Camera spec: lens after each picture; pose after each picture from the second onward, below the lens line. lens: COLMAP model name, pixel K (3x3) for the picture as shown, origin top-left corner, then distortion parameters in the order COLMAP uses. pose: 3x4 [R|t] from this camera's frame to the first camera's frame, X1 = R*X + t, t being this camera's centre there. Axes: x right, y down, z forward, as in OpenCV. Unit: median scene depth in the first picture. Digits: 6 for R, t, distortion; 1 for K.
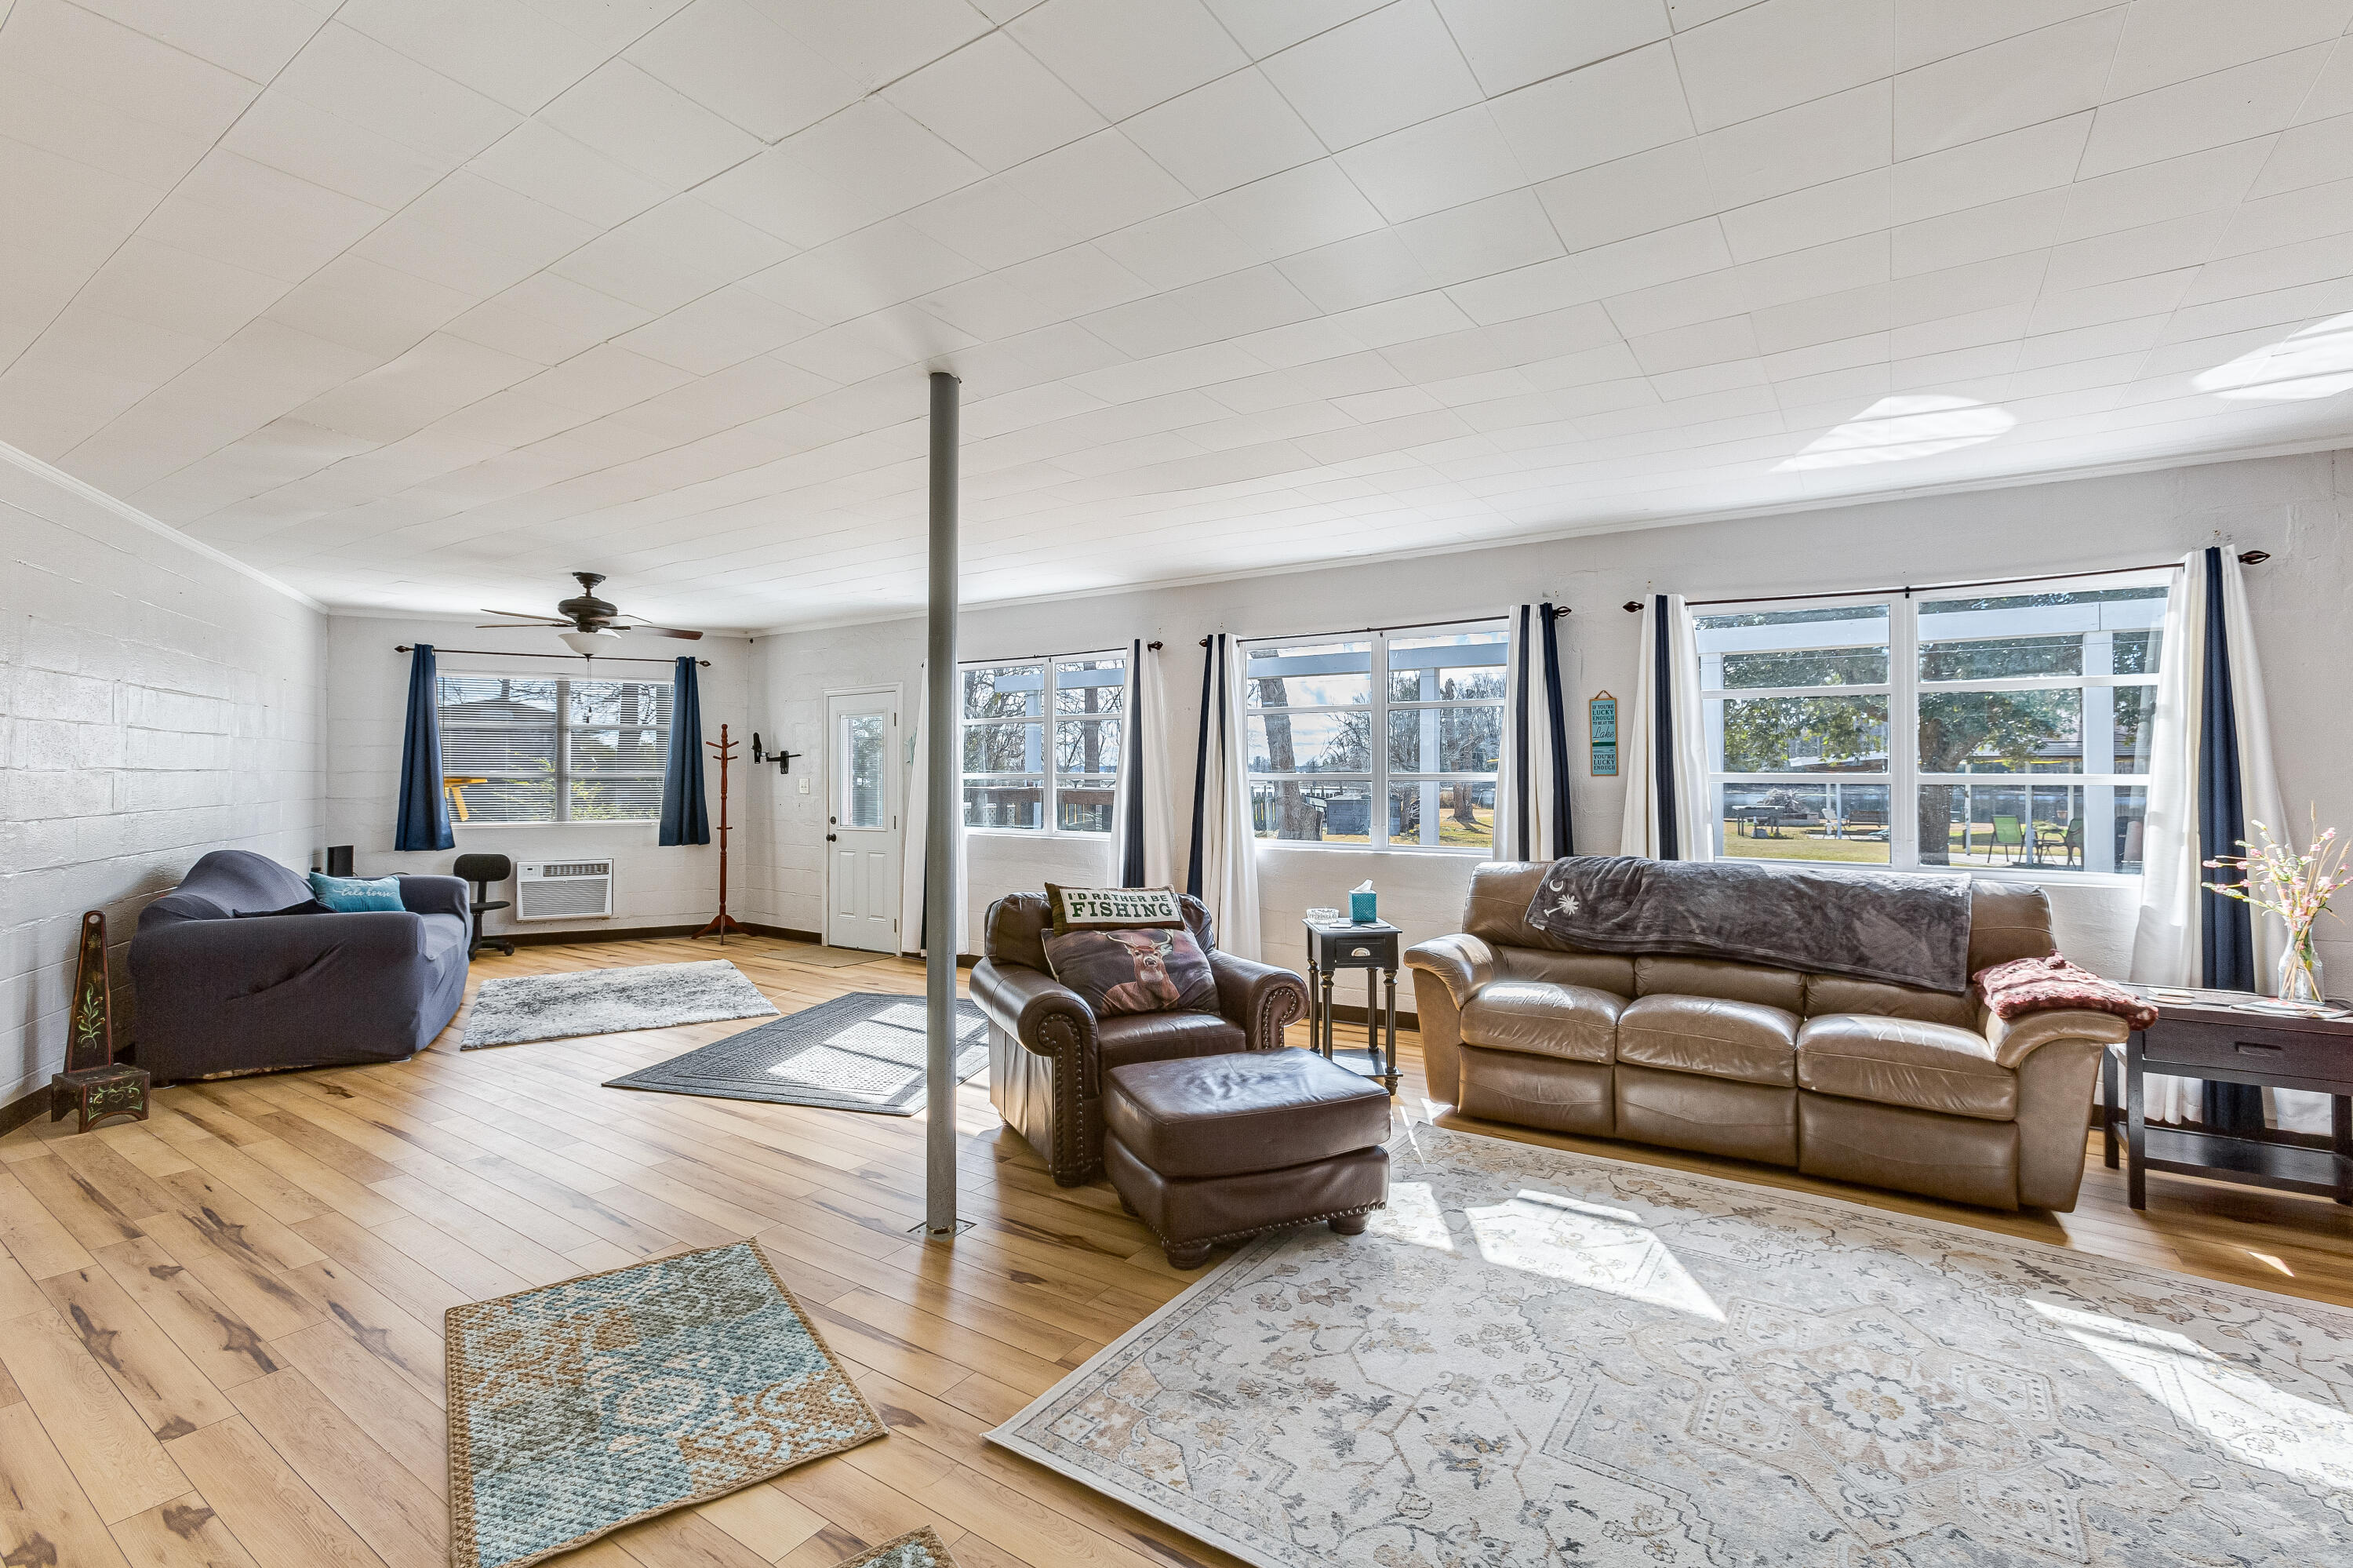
lens RADIAL K [[1011.3, 0, 1210.1], [0, 1011.3, 742.8], [0, 0, 1]] dist [0.001000, 0.000099]
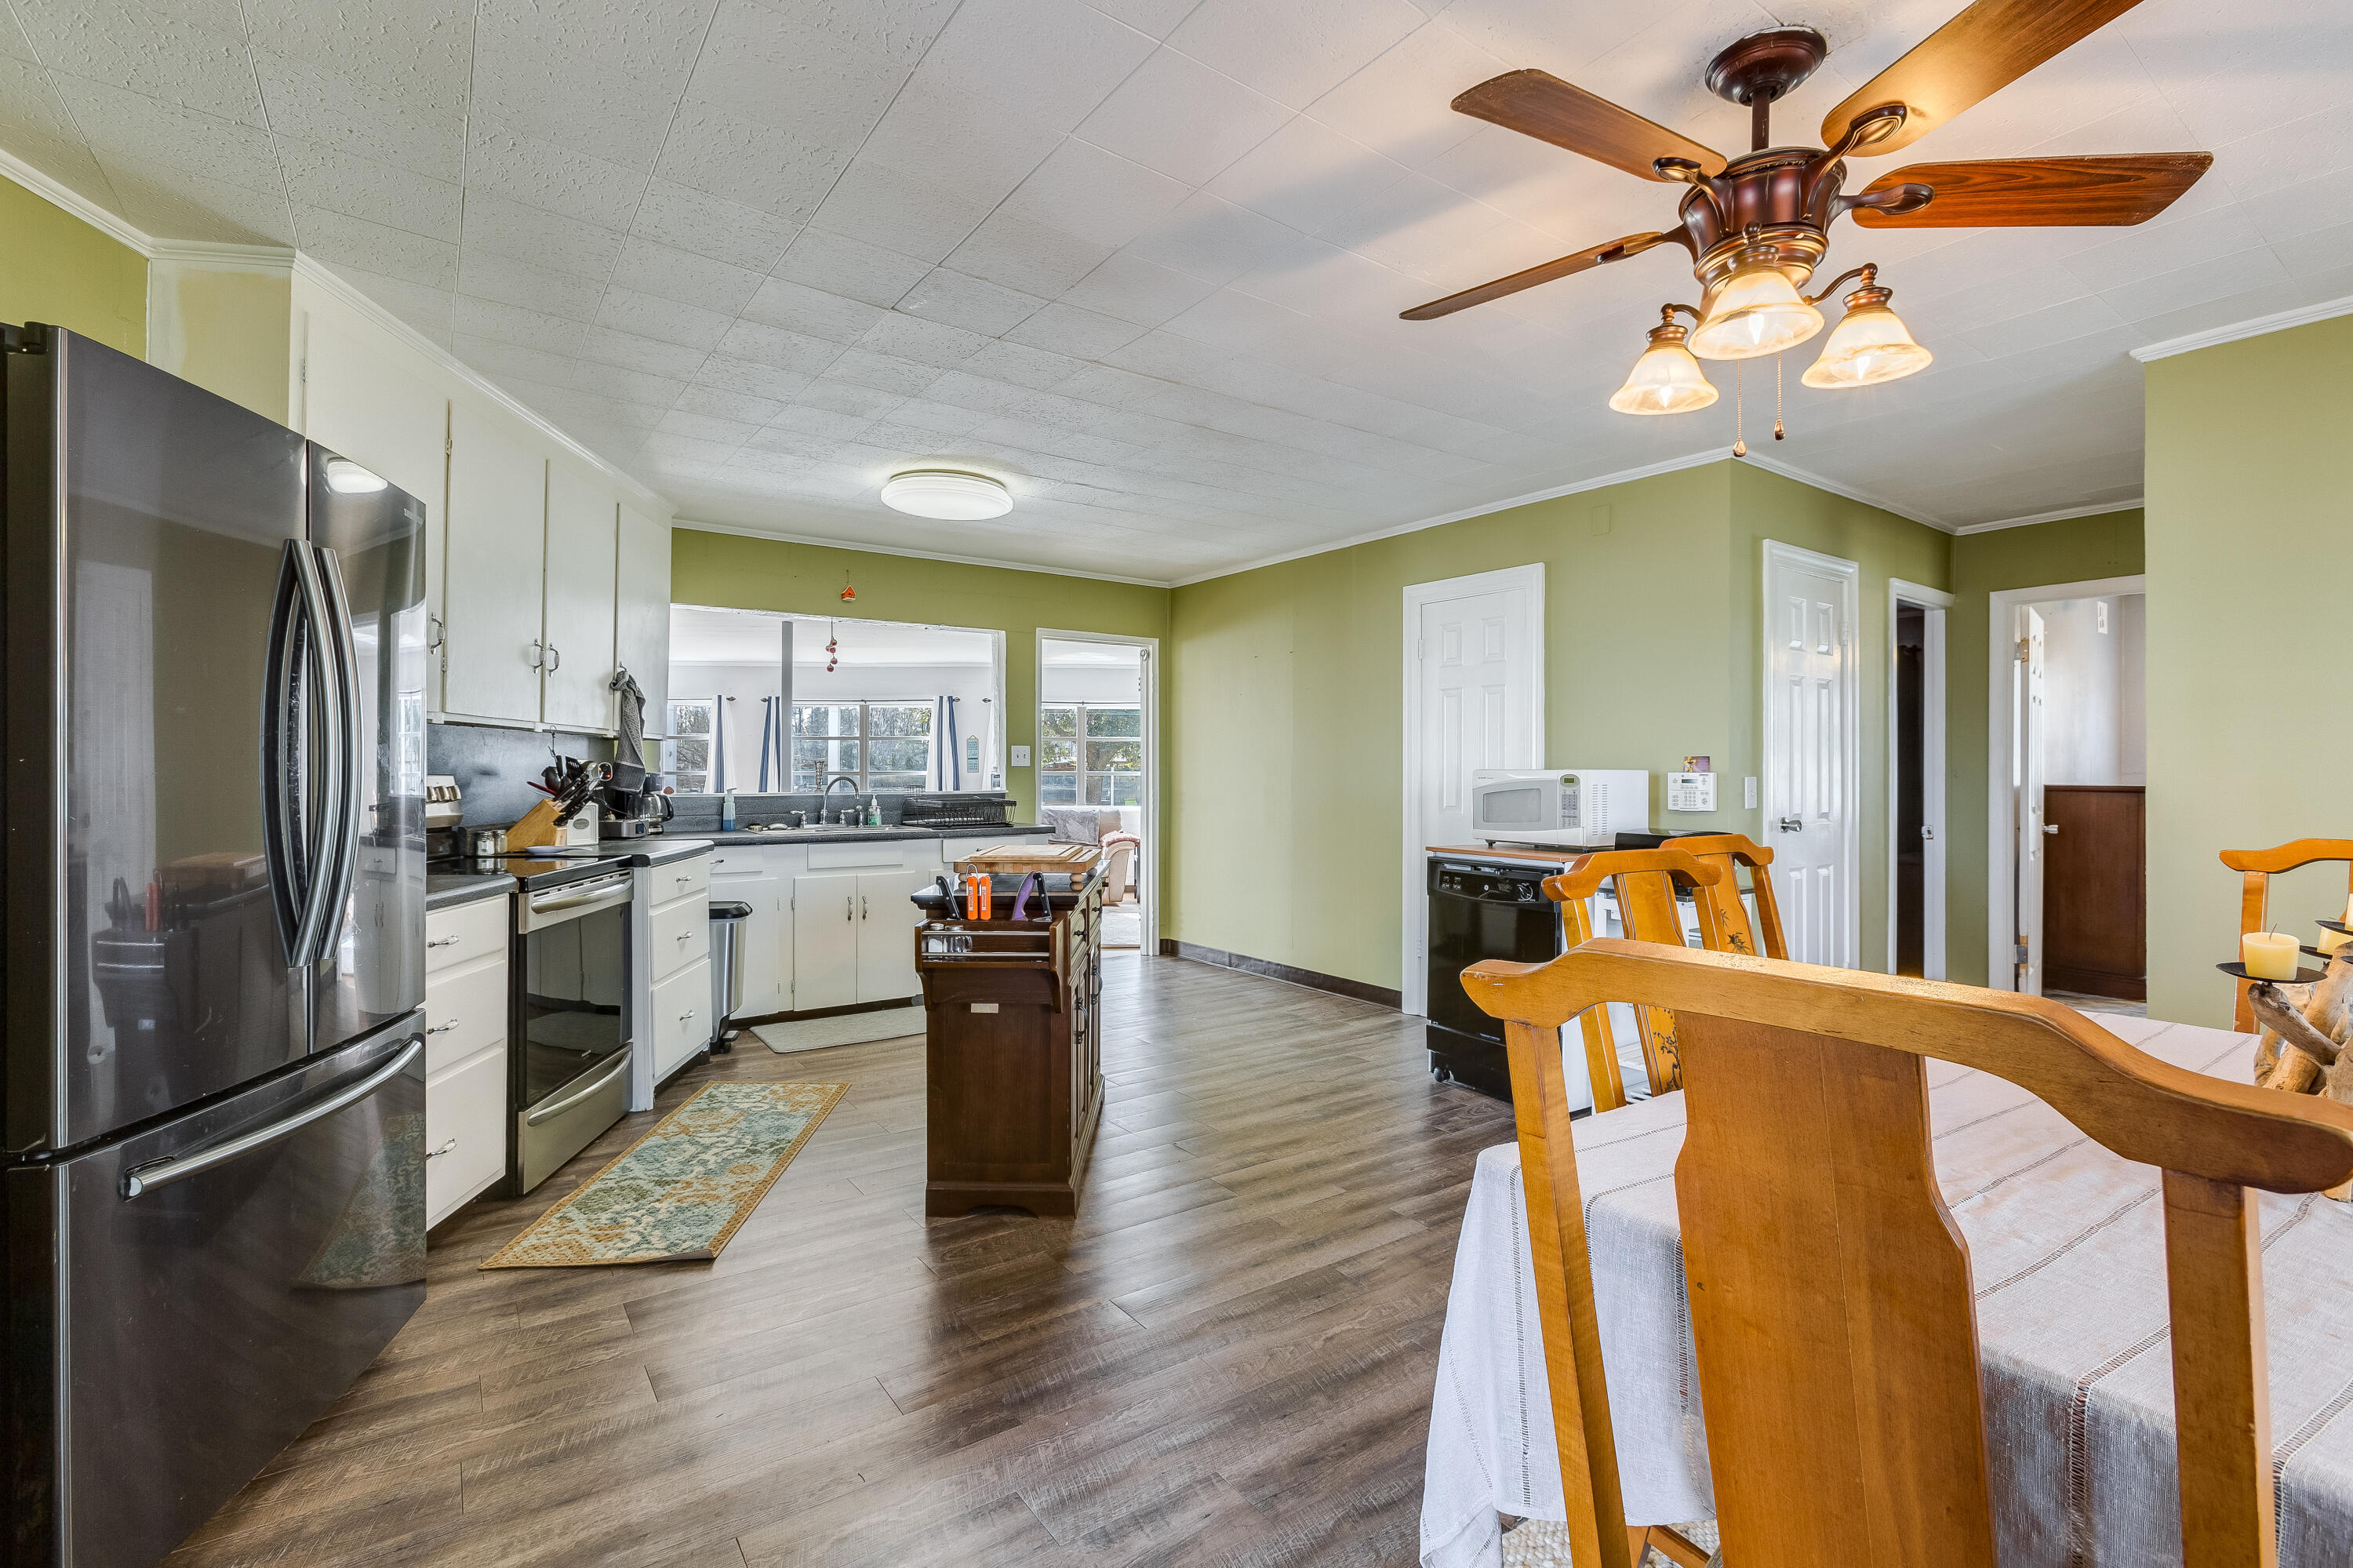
lens RADIAL K [[1061.6, 0, 1173.9], [0, 1061.6, 760.4], [0, 0, 1]] dist [-0.030273, 0.013611]
pose [[0.772804, 0.006838, 0.634608, -0.814657], [-0.019516, 0.999725, 0.012993, -0.035441], [-0.634344, -0.022427, 0.772725, -1.188503]]
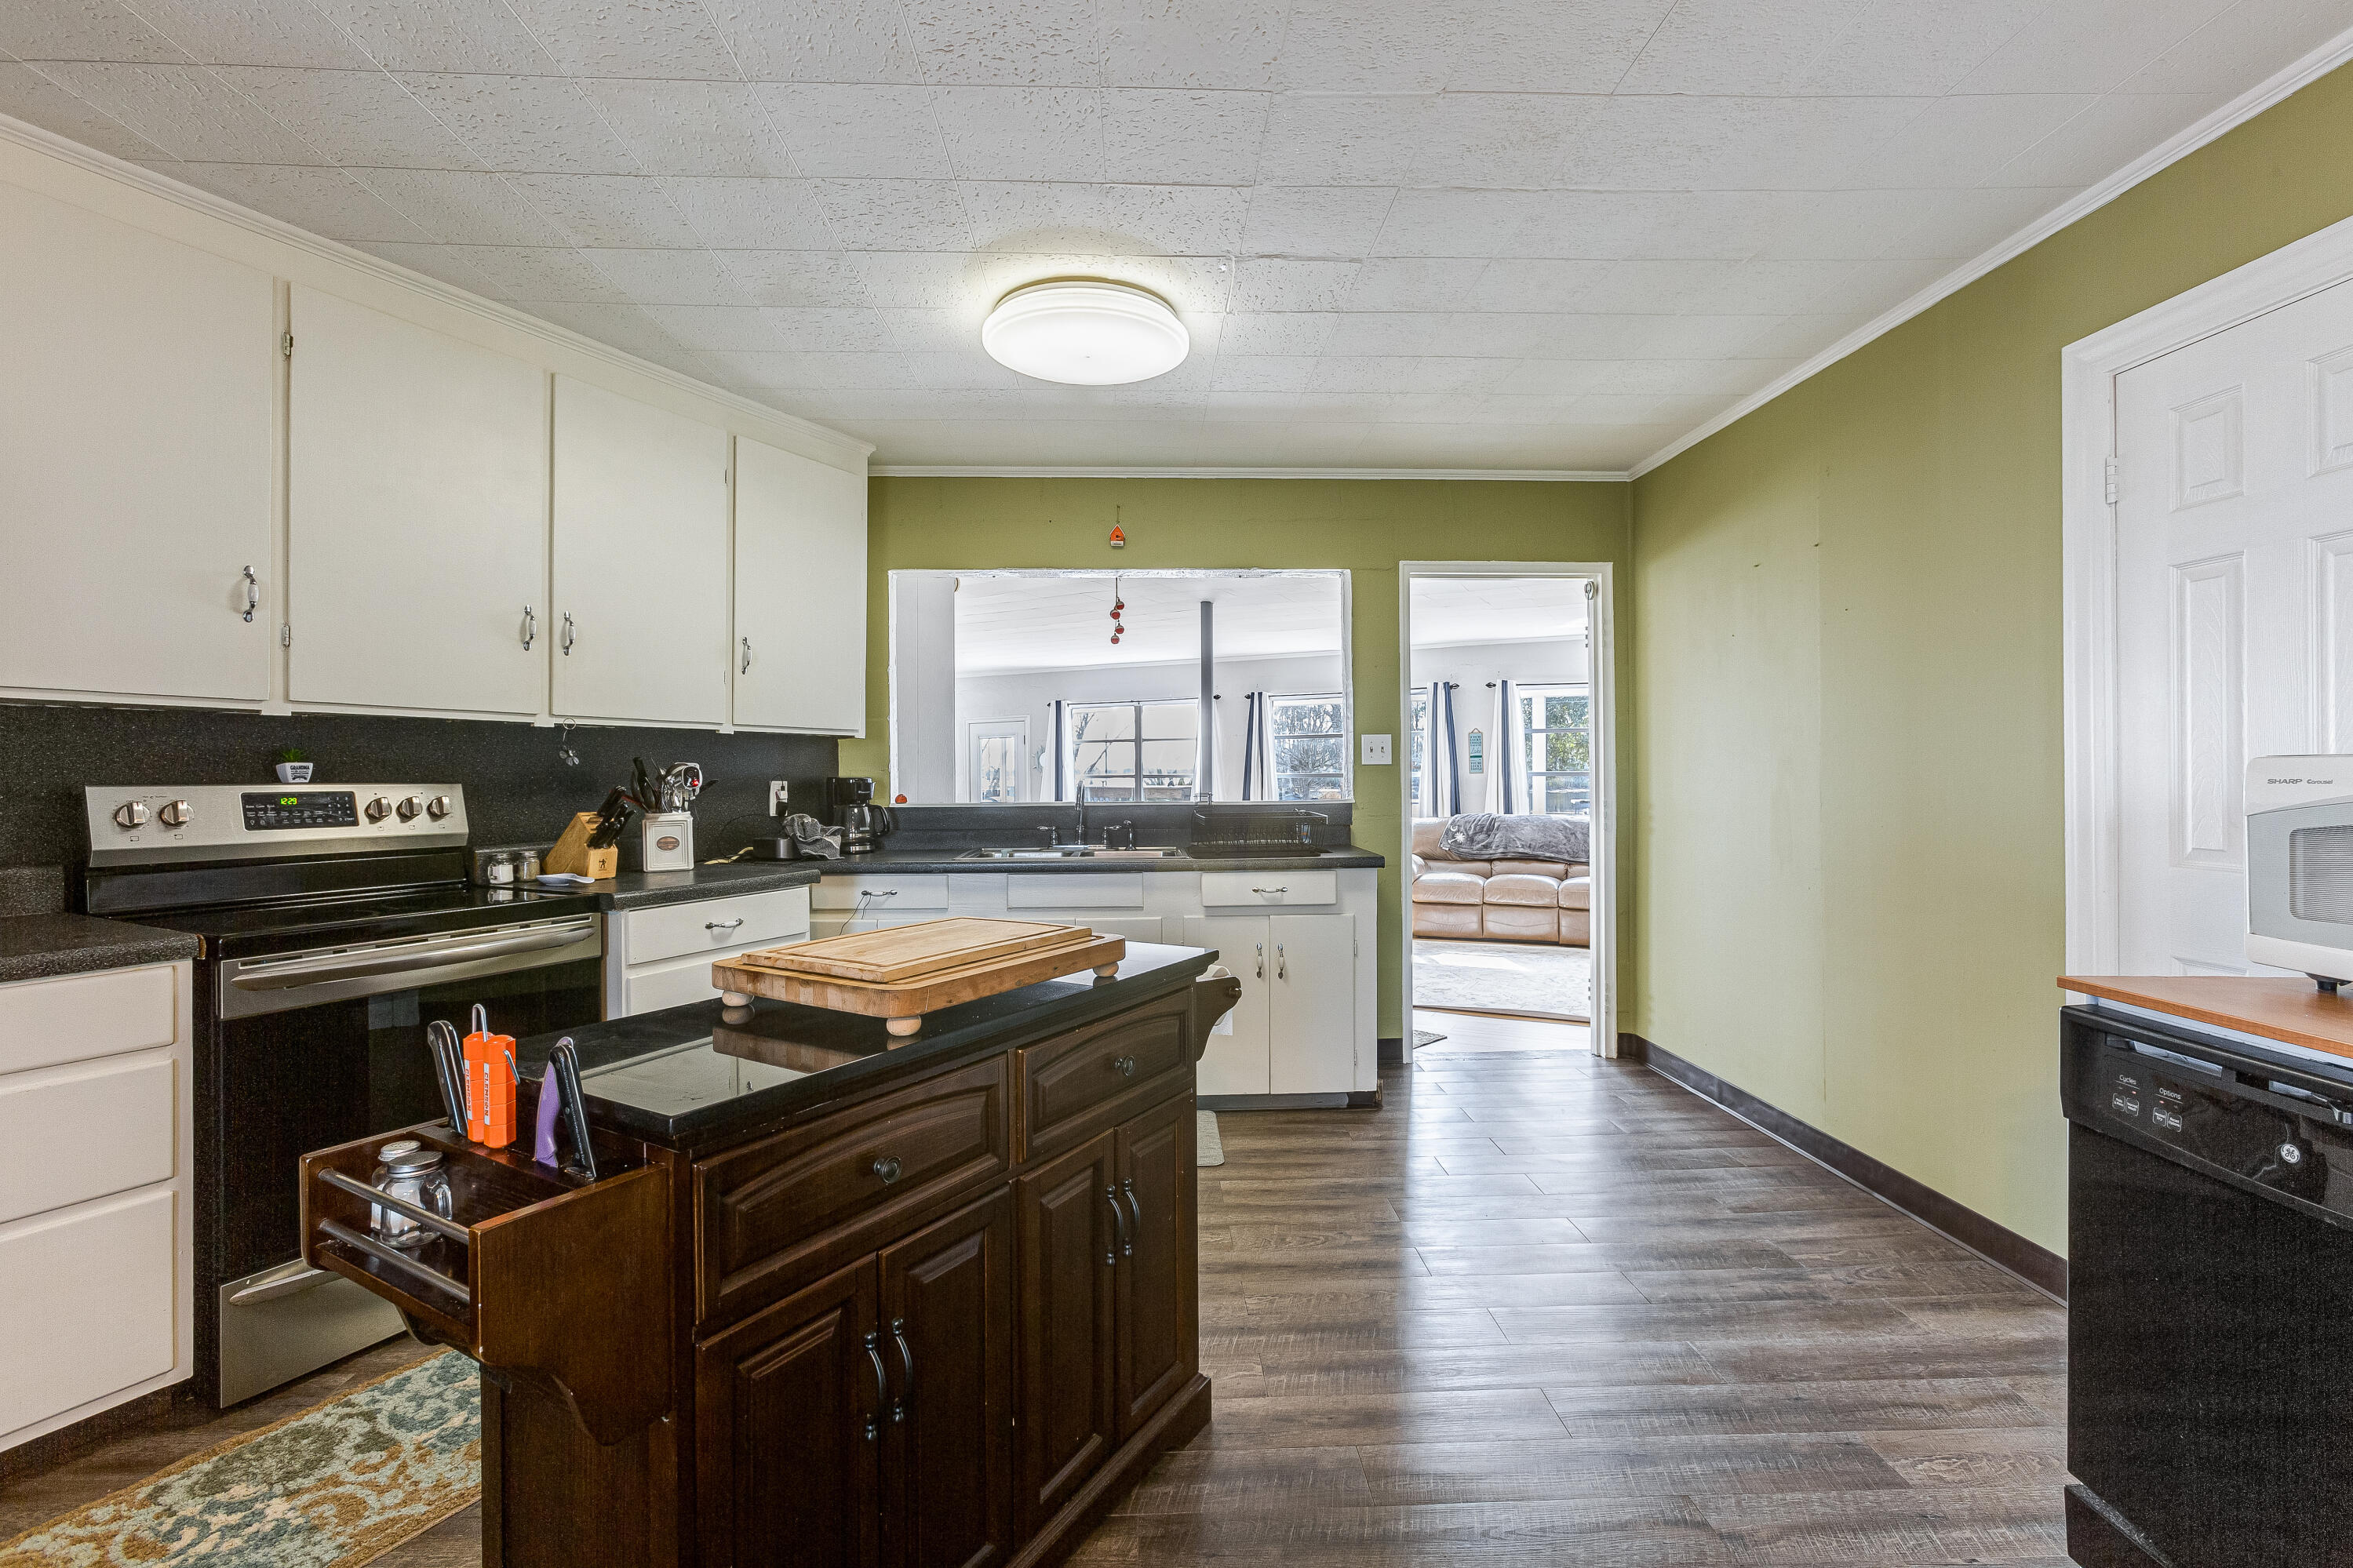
lens RADIAL K [[1061.5, 0, 1173.9], [0, 1061.5, 760.4], [0, 0, 1]] dist [-0.030273, 0.013611]
pose [[0.994014, -0.005338, 0.109125, -0.396669], [0.003565, 0.999858, 0.016441, -0.026327], [-0.109197, -0.015953, 0.993892, -0.927492]]
